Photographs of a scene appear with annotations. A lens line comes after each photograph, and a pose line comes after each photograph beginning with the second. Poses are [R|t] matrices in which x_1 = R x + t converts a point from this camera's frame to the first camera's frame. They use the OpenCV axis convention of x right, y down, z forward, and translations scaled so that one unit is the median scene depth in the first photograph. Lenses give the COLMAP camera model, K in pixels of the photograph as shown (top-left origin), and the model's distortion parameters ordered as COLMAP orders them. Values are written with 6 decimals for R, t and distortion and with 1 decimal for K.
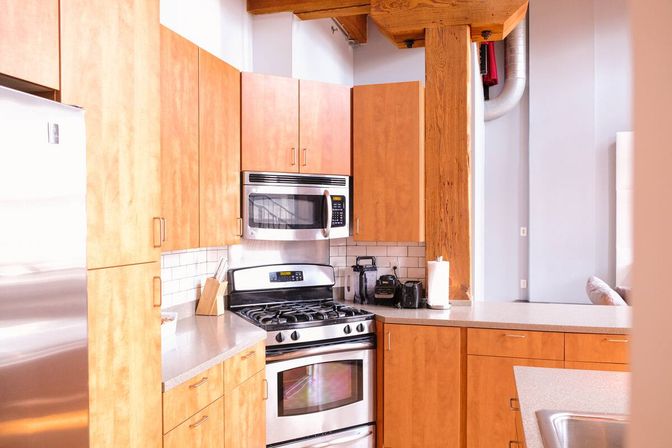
lens RADIAL K [[519.7, 0, 334.7], [0, 519.7, 235.7], [0, 0, 1]] dist [-0.020305, 0.010701]
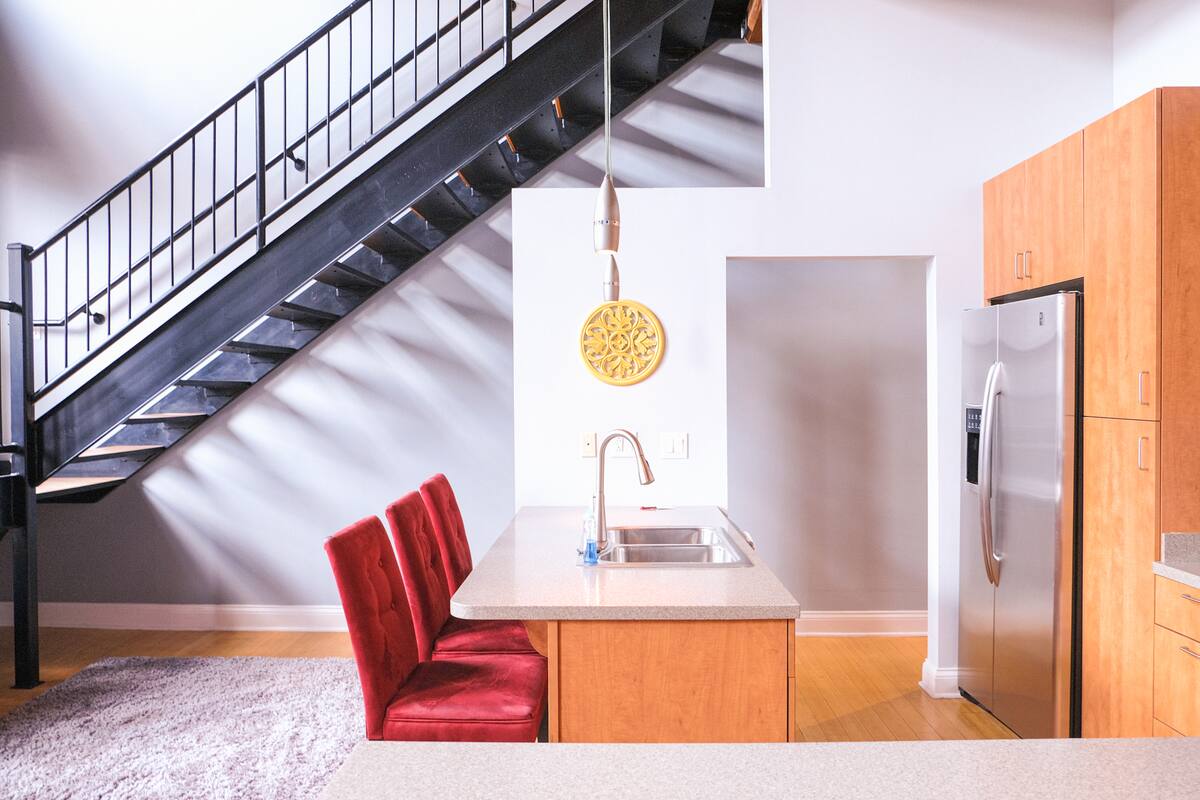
lens RADIAL K [[928.1, 0, 622.8], [0, 928.1, 408.2], [0, 0, 1]] dist [-0.020305, 0.010701]
pose [[-0.954188, 0.014821, -0.298839, 0.709508], [-0.001308, 0.998556, 0.053701, -0.039795], [0.299203, 0.051632, -0.952791, 1.595244]]
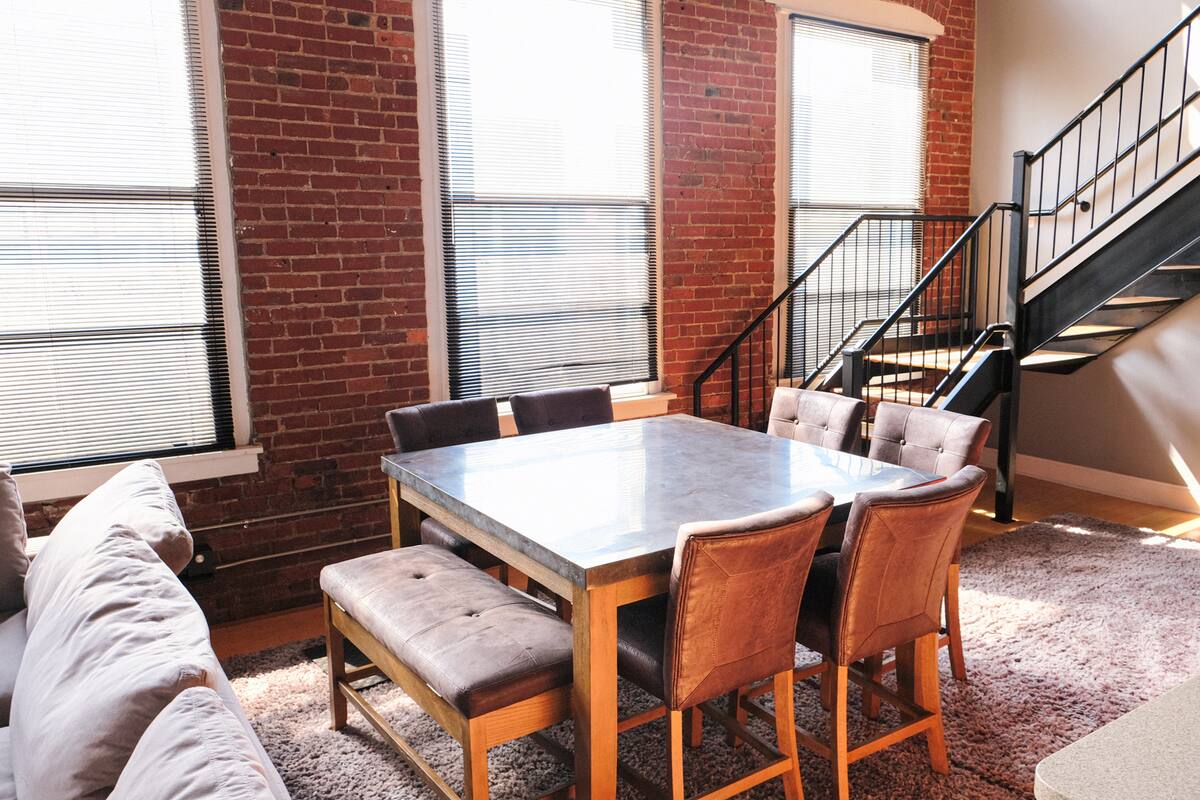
lens RADIAL K [[928.1, 0, 610.5], [0, 928.1, 403.9], [0, 0, 1]] dist [-0.020305, 0.010701]
pose [[-0.776263, -0.083757, 0.624820, 0.658022], [0.042721, 0.981867, 0.184695, -0.121724], [-0.628960, 0.170065, -0.758609, 1.789186]]
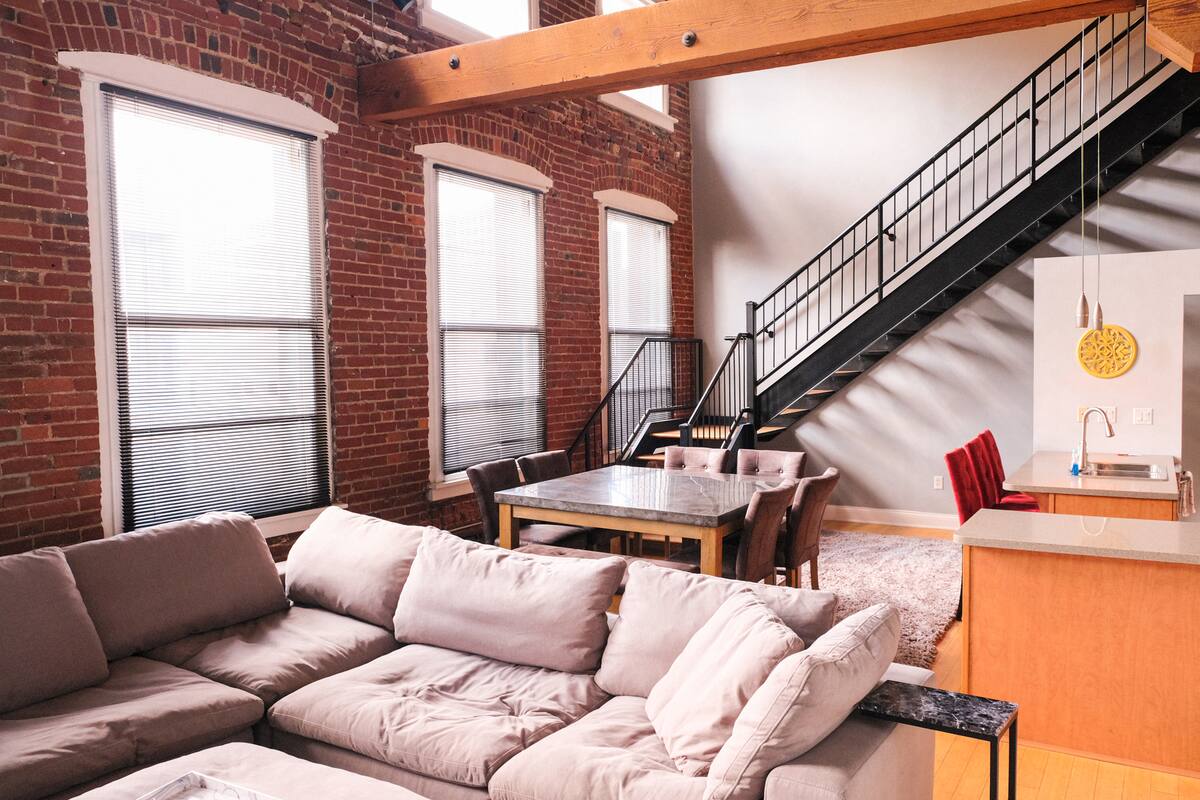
lens RADIAL K [[928.1, 0, 615.0], [0, 928.1, 408.6], [0, 0, 1]] dist [-0.020305, 0.010701]
pose [[-0.972356, 0.008028, 0.233364, 0.967828], [0.029561, 0.995600, 0.088921, -0.181104], [-0.231623, 0.093361, -0.968315, 2.908662]]
